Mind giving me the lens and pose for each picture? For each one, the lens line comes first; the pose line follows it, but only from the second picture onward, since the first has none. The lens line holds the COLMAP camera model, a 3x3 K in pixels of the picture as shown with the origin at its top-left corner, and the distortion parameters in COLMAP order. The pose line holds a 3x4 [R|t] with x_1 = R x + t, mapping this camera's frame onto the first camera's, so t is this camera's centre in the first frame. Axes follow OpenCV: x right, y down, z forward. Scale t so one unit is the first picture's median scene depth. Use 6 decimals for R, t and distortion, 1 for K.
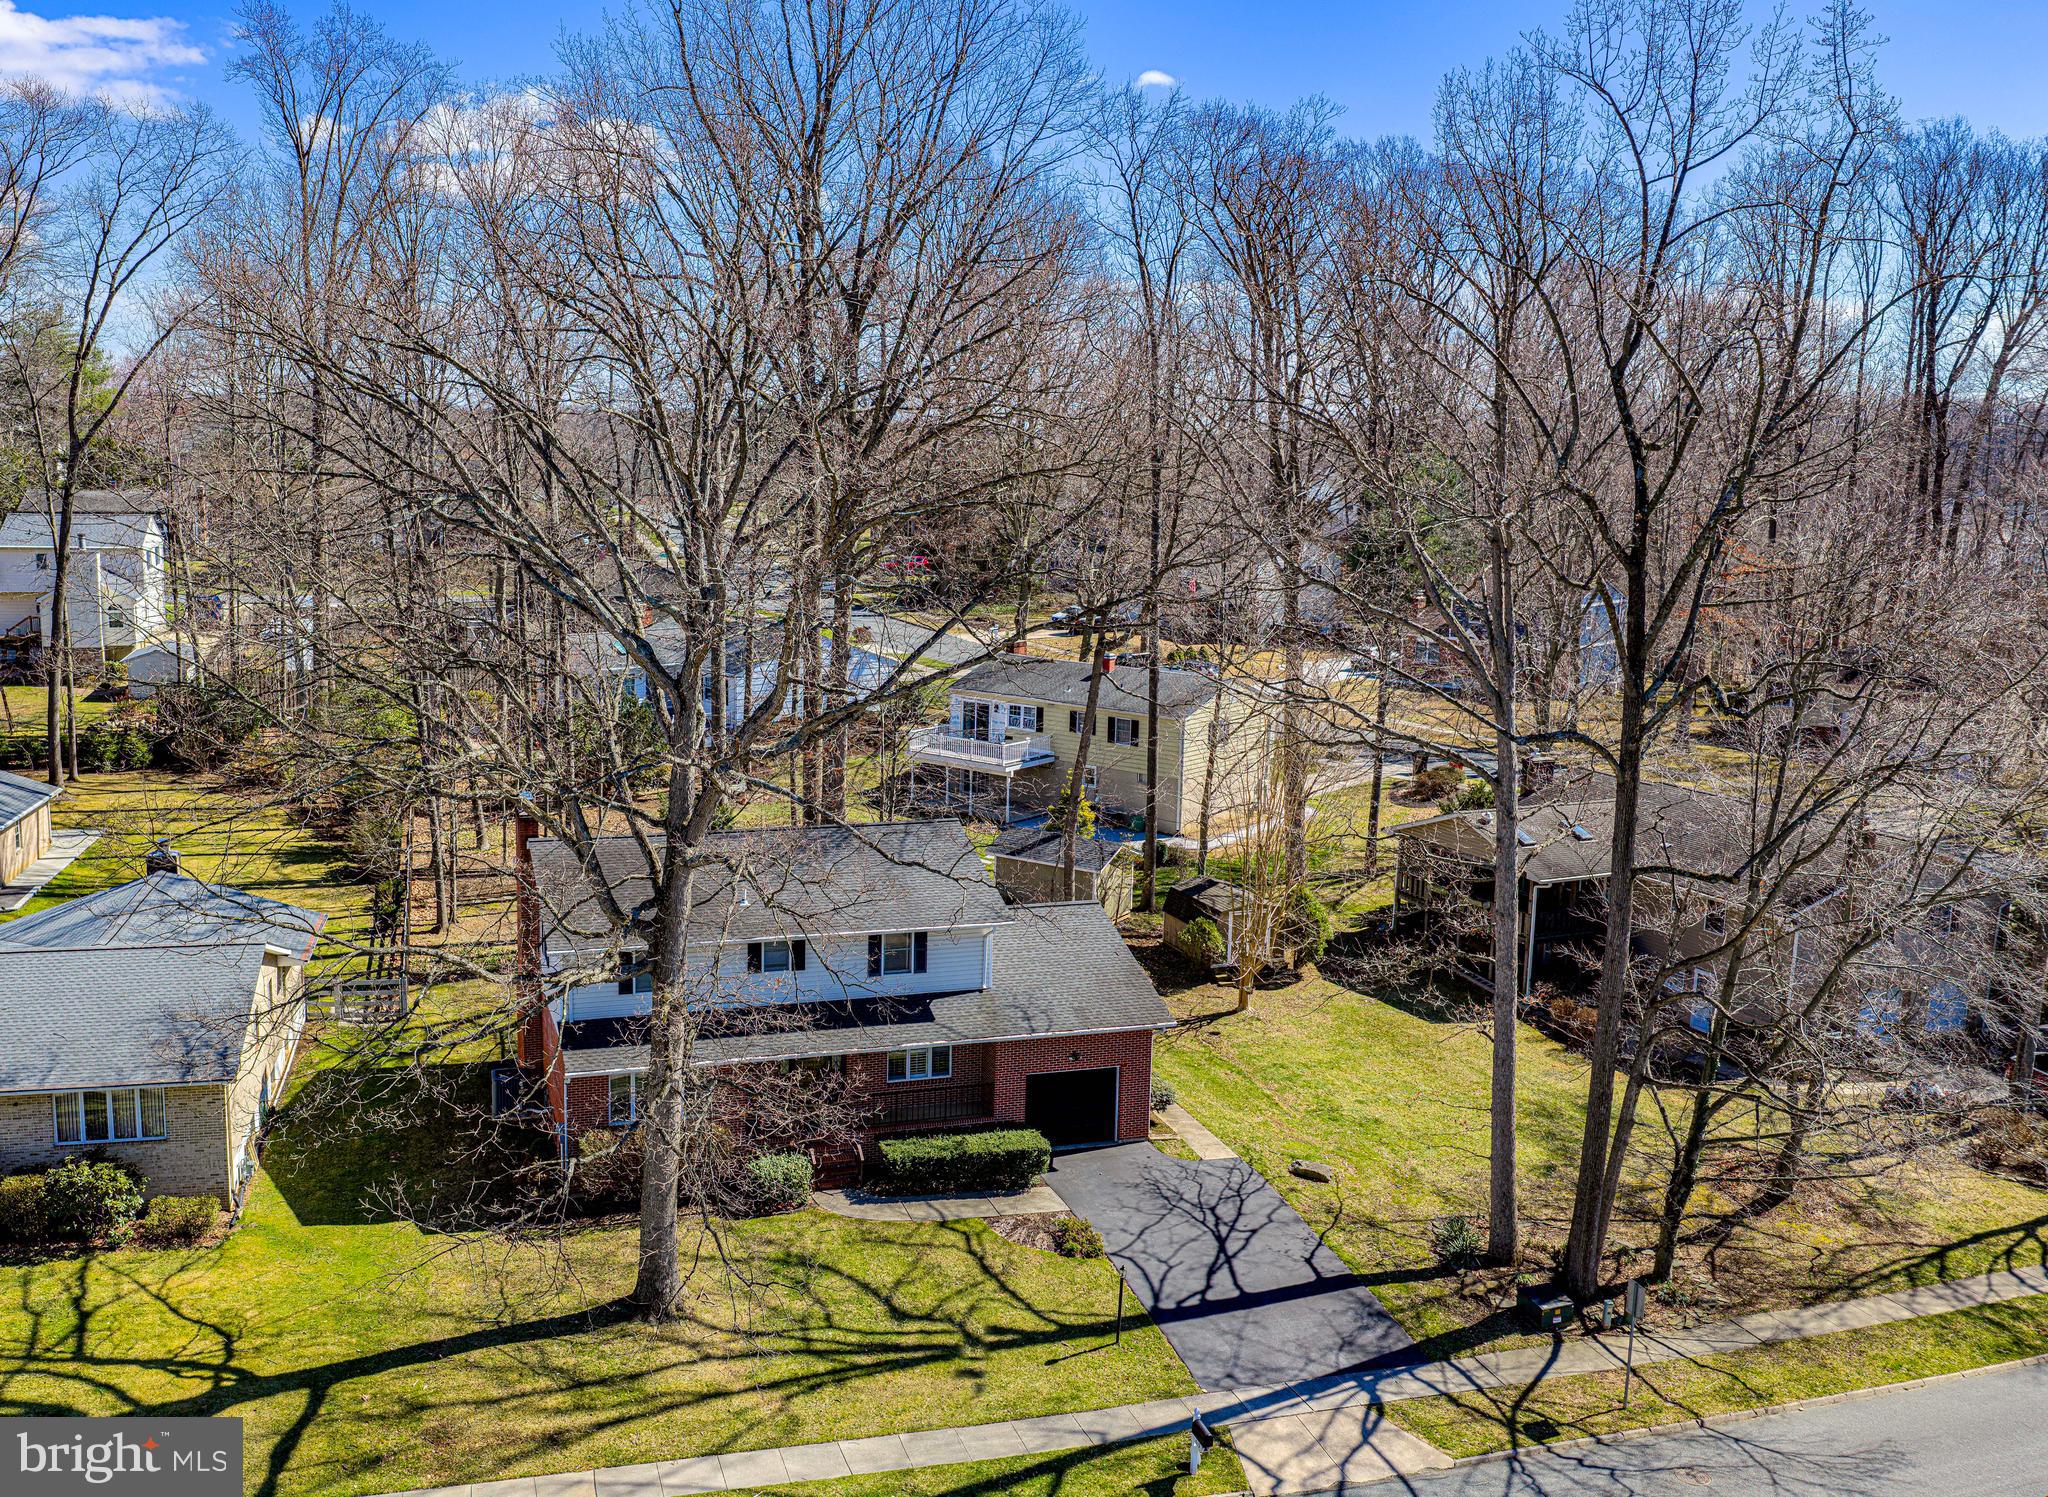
lens RADIAL K [[1869.6, 0, 919.7], [0, 1869.6, 739.6], [0, 0, 1]] dist [-0.007218, -0.019784]
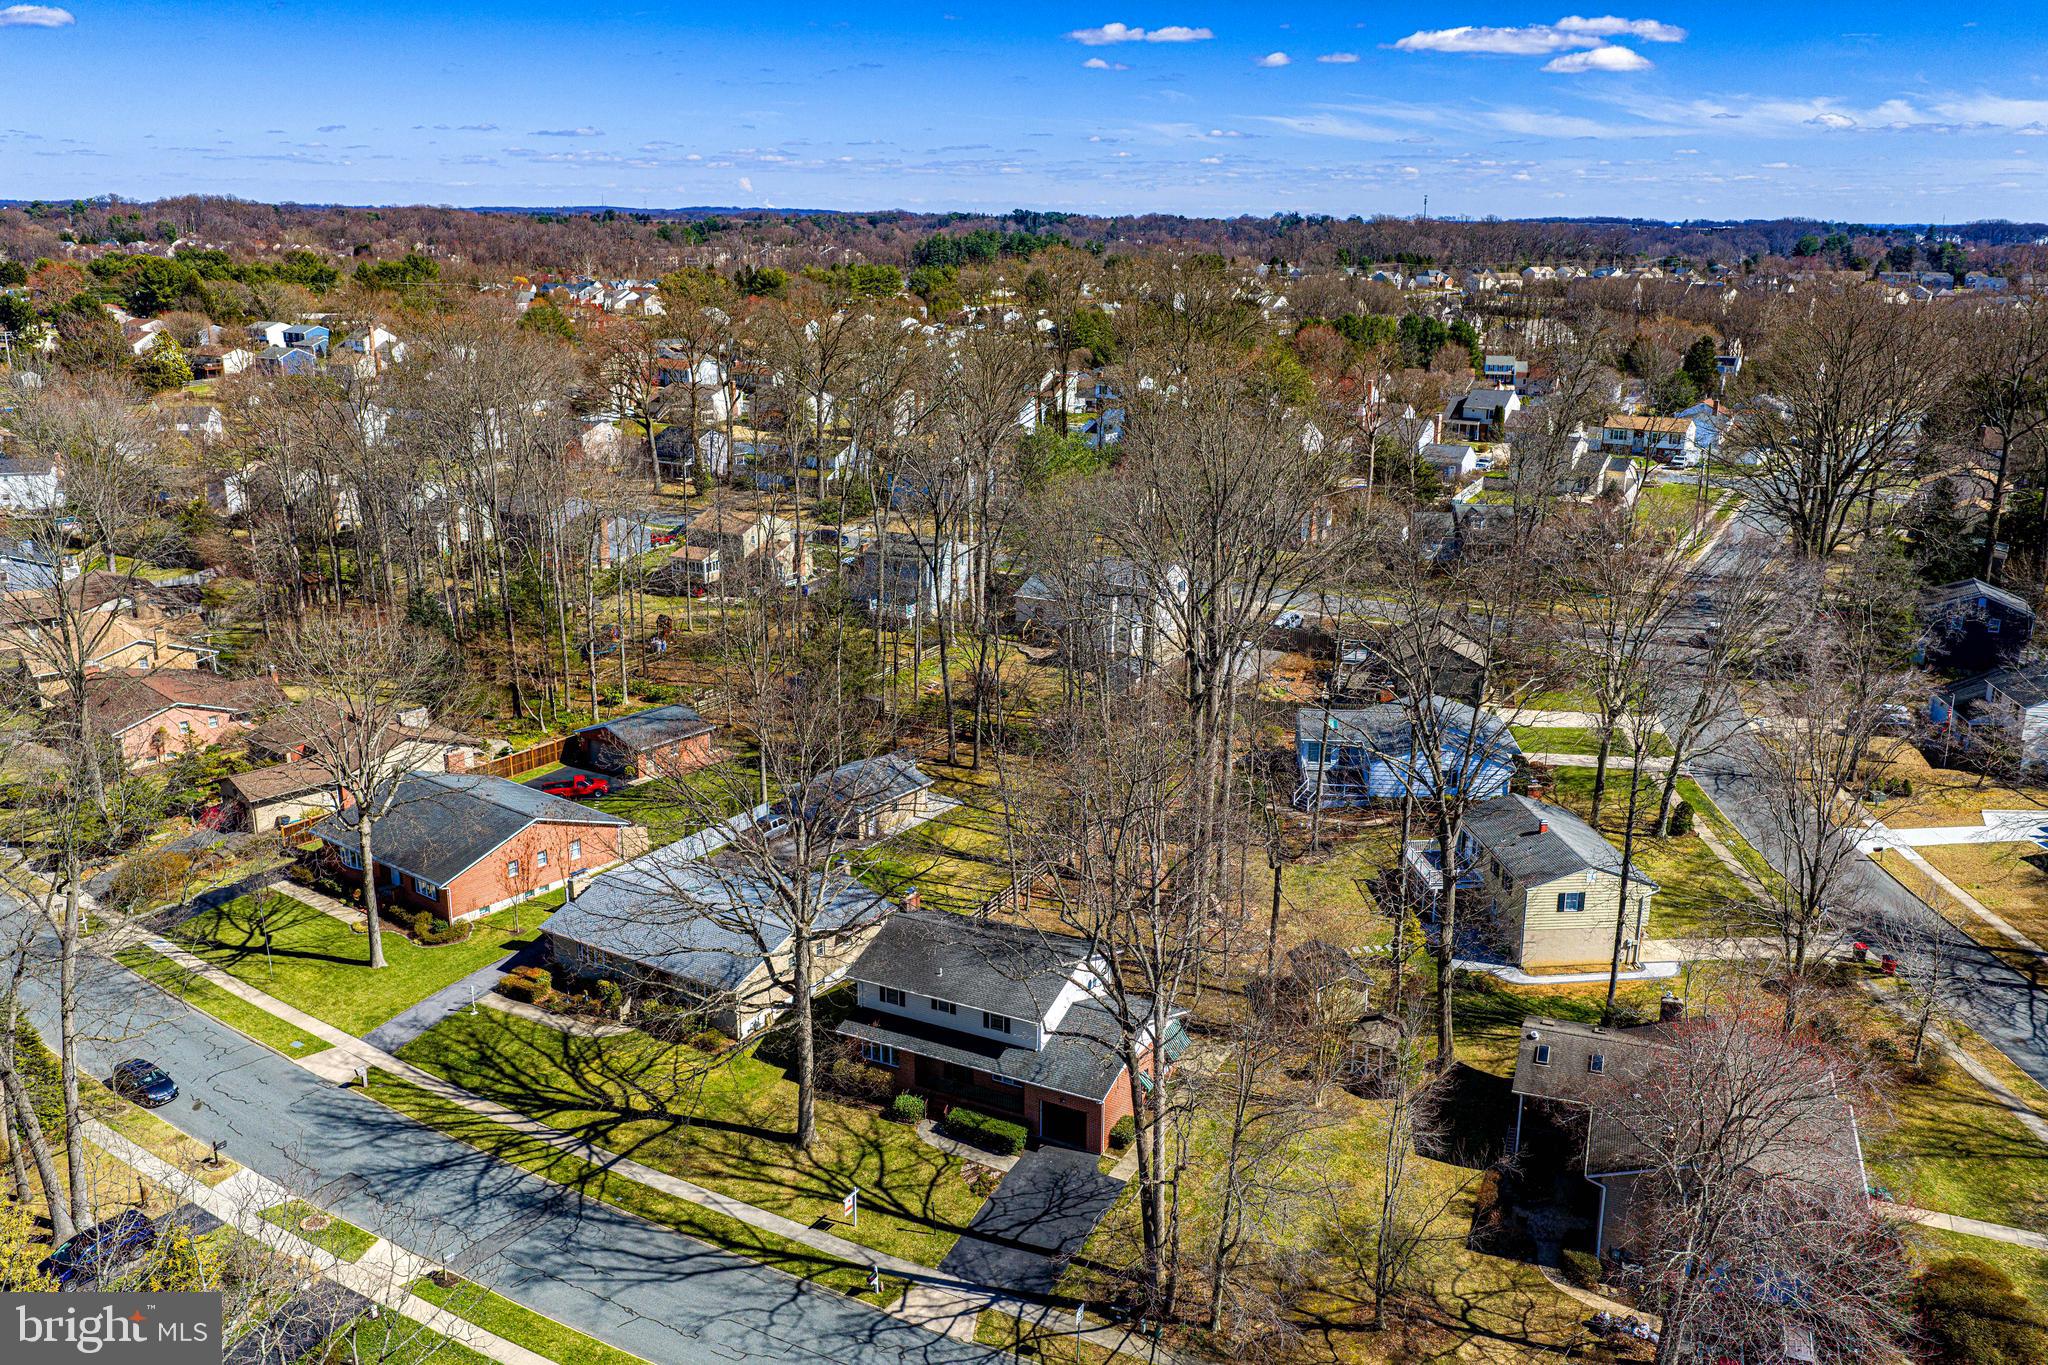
lens RADIAL K [[1671.2, 0, 1024.0], [0, 1671.2, 682.5], [0, 0, 1]] dist [0.008087, -0.018308]
pose [[0.709805, 0.175476, -0.682191, 1.342540], [-0.108092, 0.984137, 0.140676, -0.572823], [0.696055, -0.026113, 0.717513, -0.300197]]
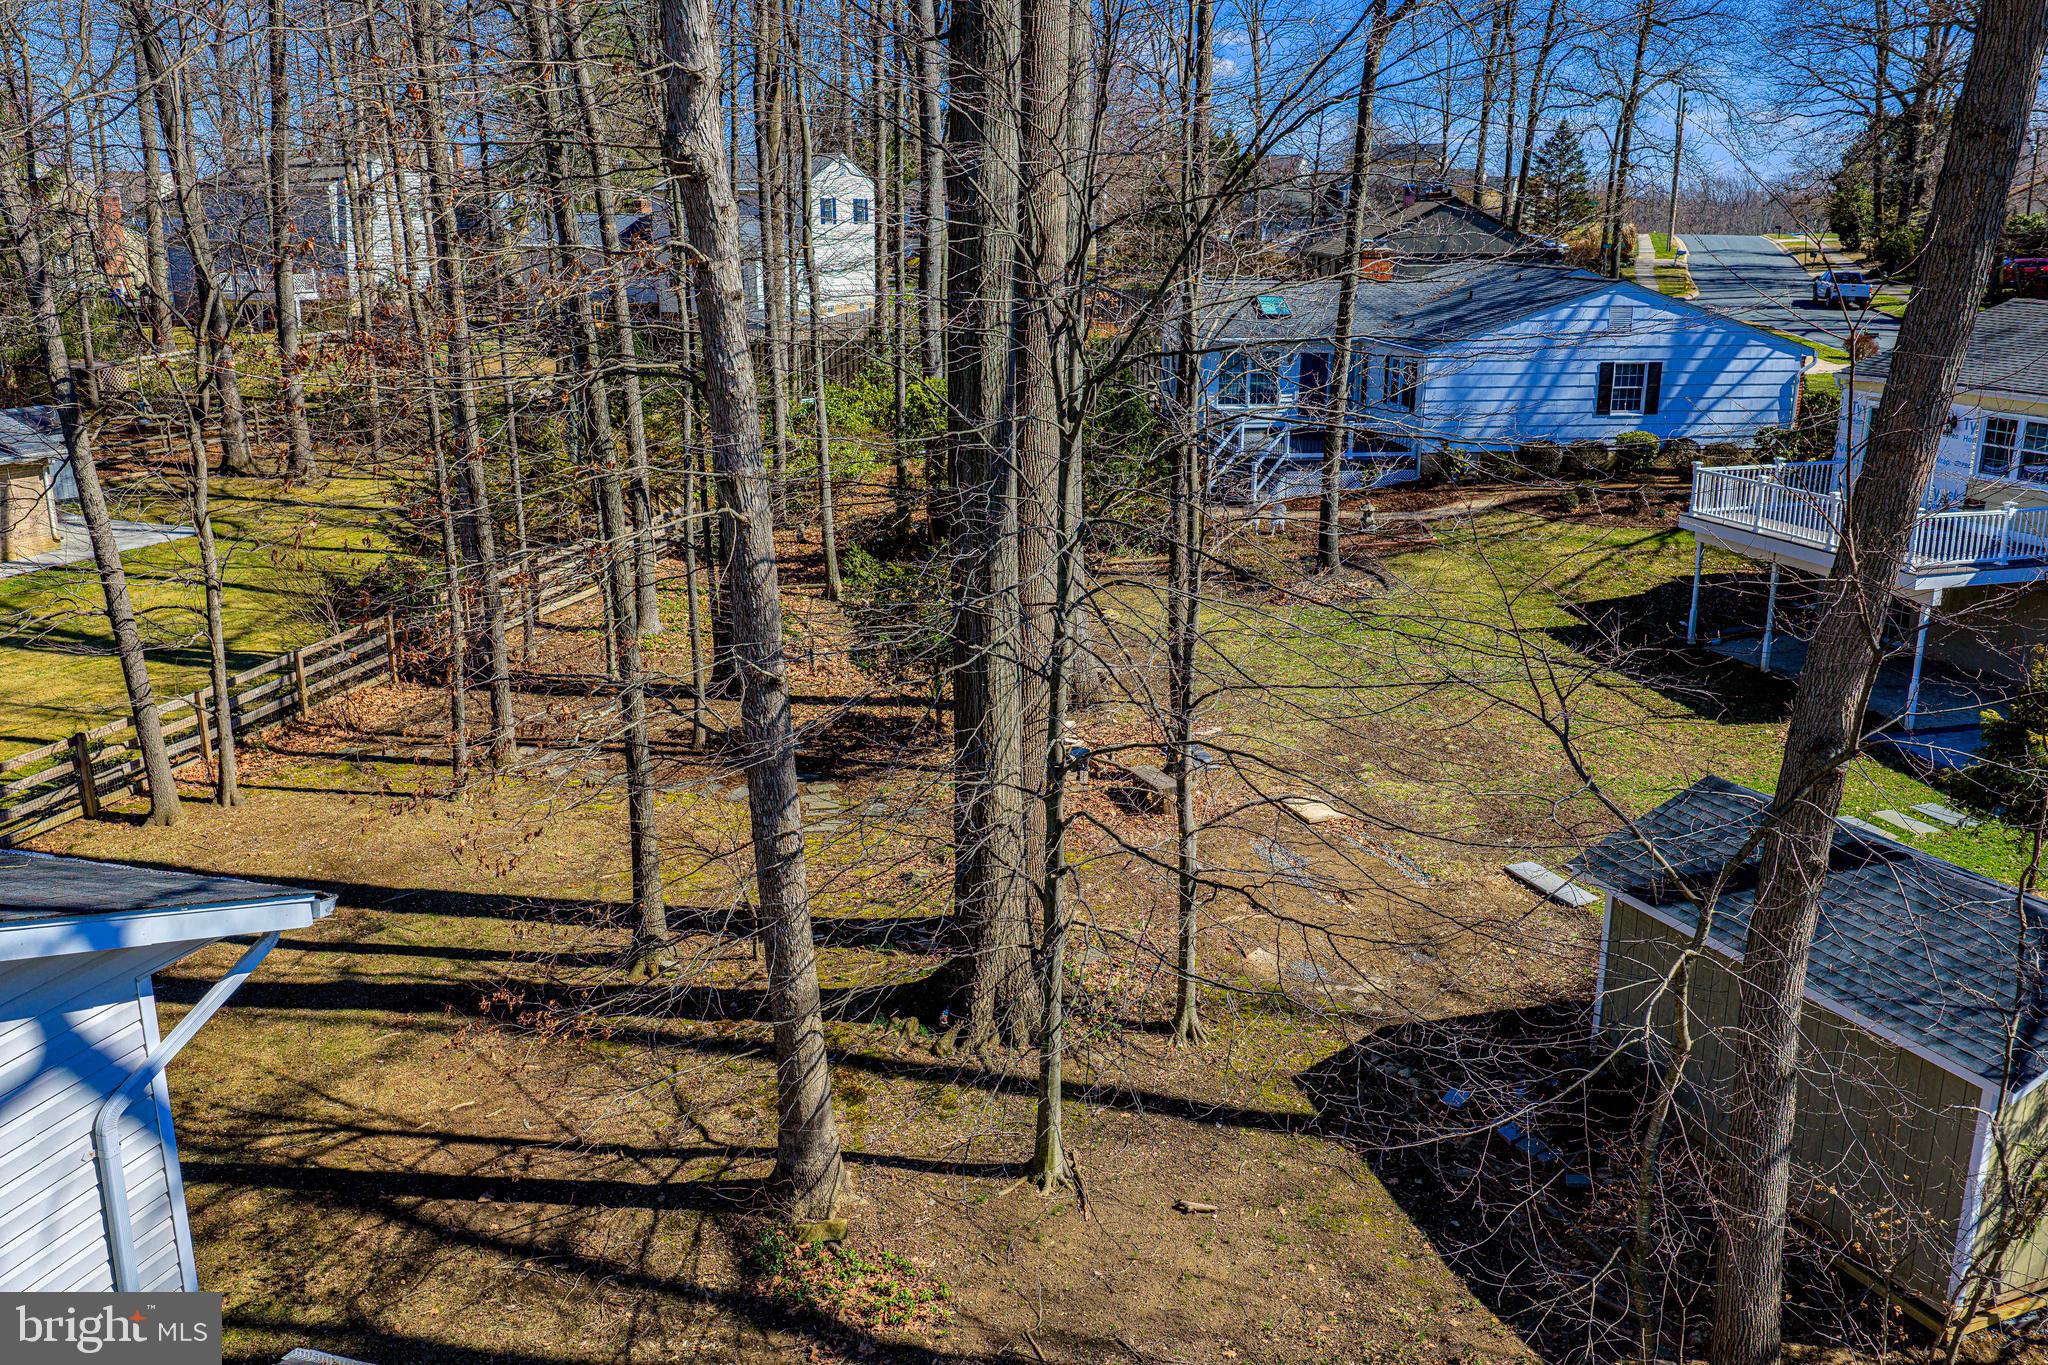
lens RADIAL K [[1671.2, 0, 1024.0], [0, 1671.2, 682.5], [0, 0, 1]] dist [0.008087, -0.018308]
pose [[0.828432, 0.132859, -0.544103, 0.160008], [-0.079479, 0.989514, 0.120606, 0.019256], [0.554421, -0.056669, 0.830305, 1.250998]]
